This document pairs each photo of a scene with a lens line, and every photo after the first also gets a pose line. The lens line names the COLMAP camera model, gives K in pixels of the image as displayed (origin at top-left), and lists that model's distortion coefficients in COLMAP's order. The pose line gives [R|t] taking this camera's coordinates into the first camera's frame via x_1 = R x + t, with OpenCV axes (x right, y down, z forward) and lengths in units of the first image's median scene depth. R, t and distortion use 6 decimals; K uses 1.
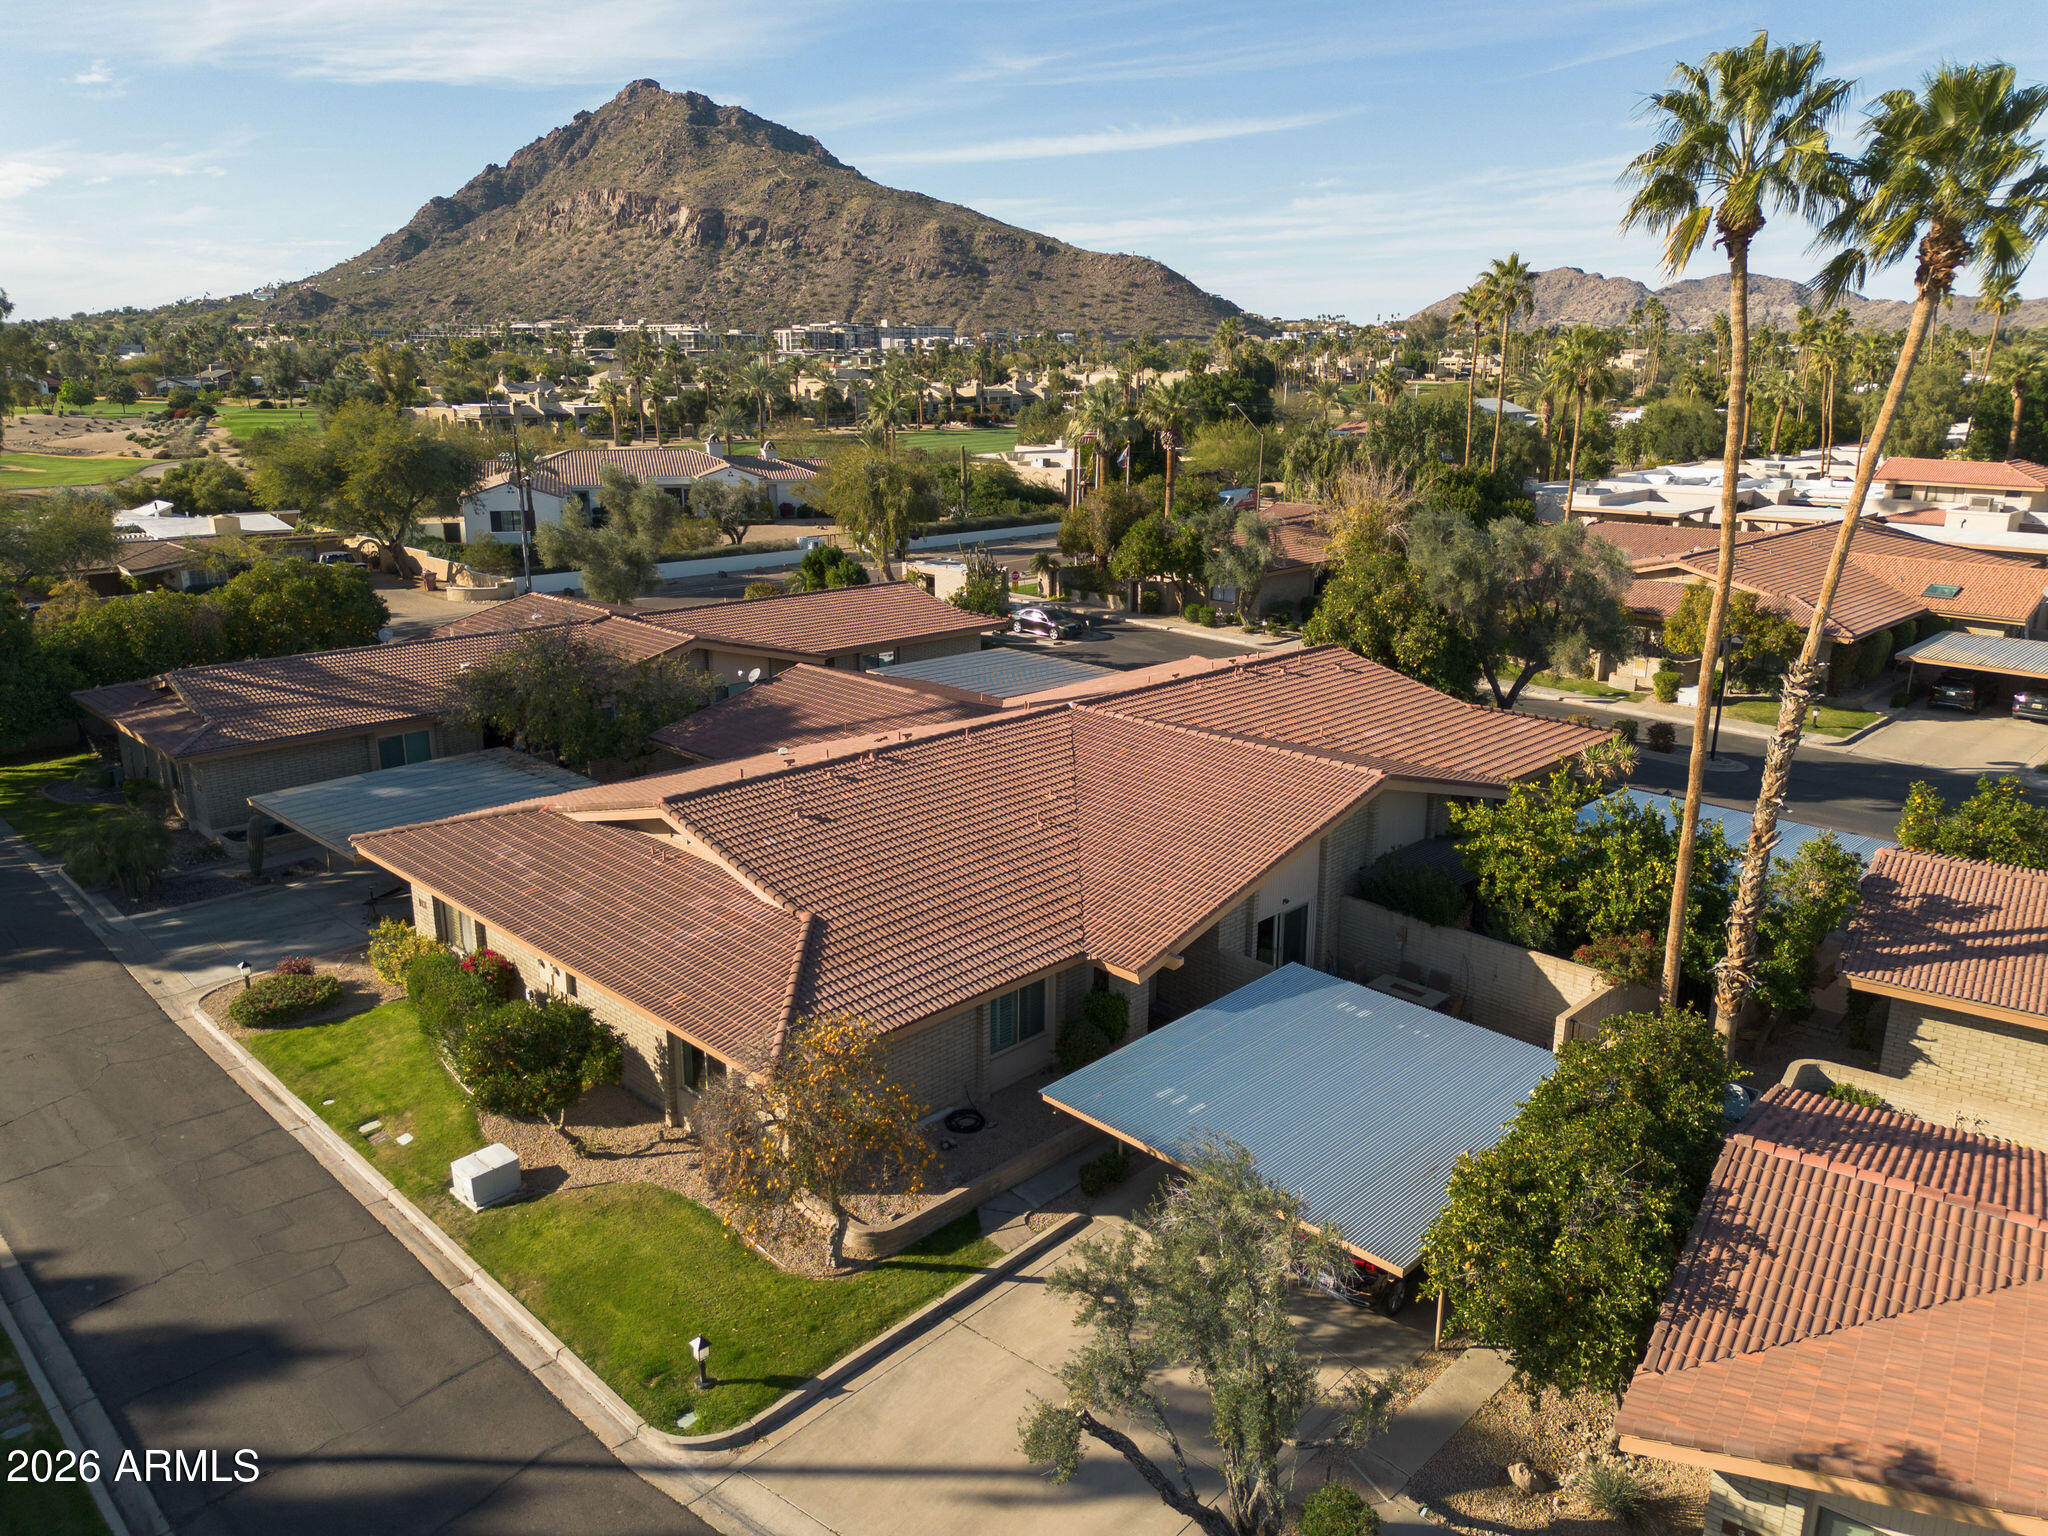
lens RADIAL K [[1446.9, 0, 1021.6], [0, 1446.9, 759.5], [0, 0, 1]] dist [0.056054, -0.037217]
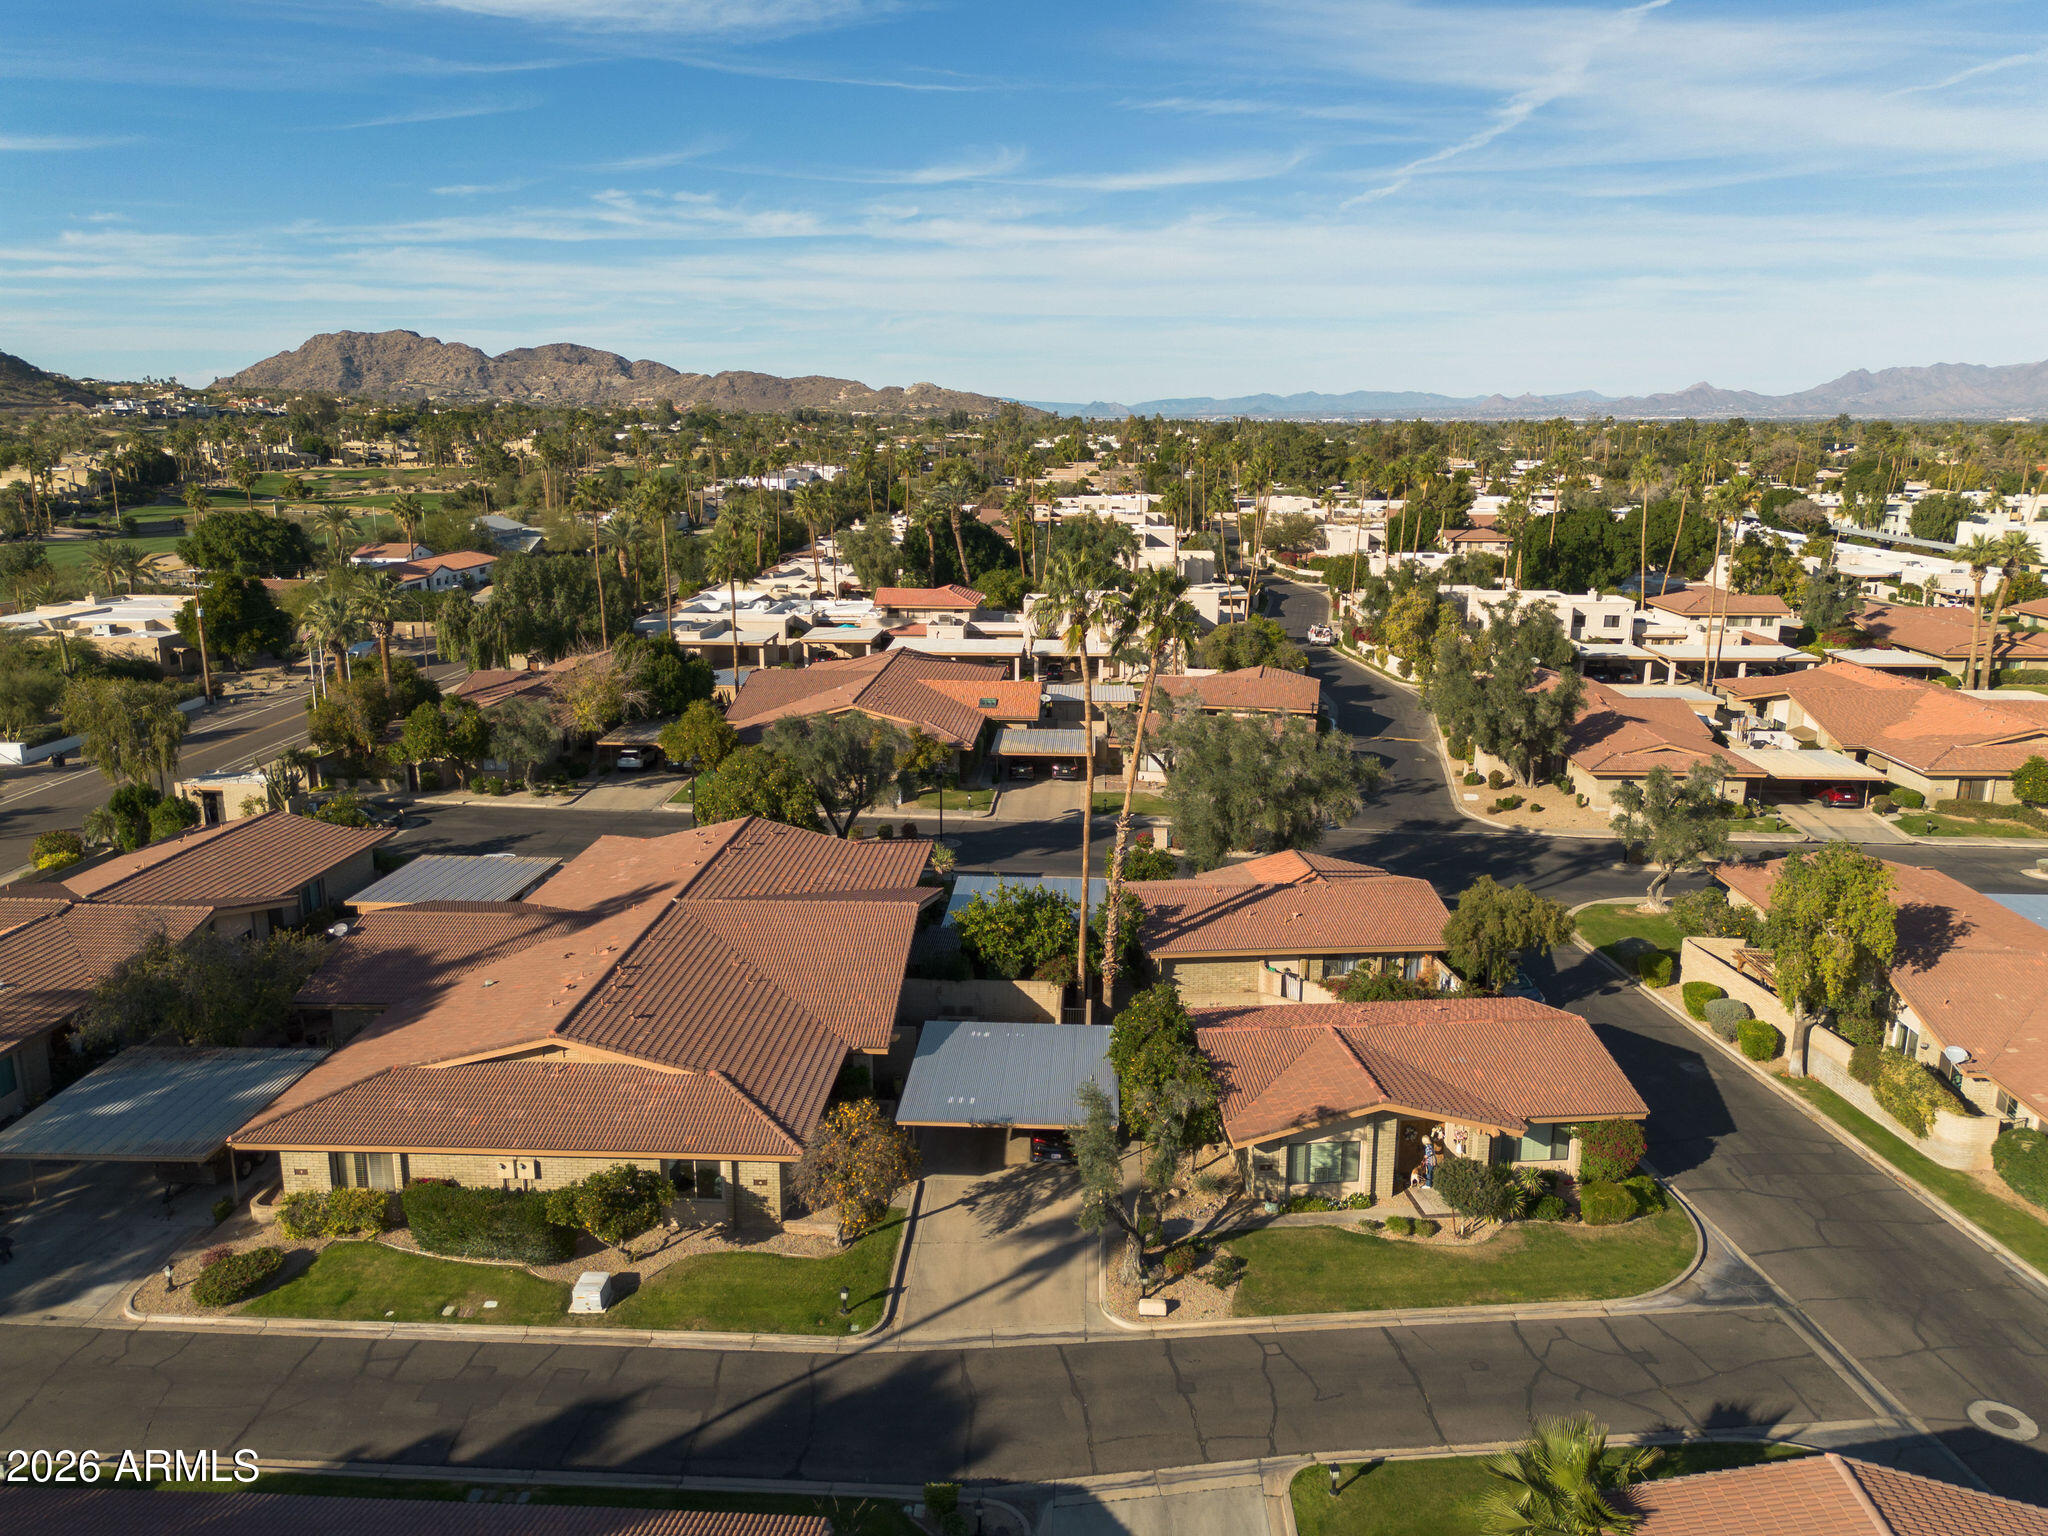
lens RADIAL K [[1446.9, 0, 1015.8], [0, 1446.9, 778.9], [0, 0, 1]] dist [0.056054, -0.037217]
pose [[0.747708, -0.161490, 0.644091, -0.771766], [0.177789, 0.983250, 0.040136, -0.190036], [-0.639784, 0.084502, 0.763895, -0.421724]]
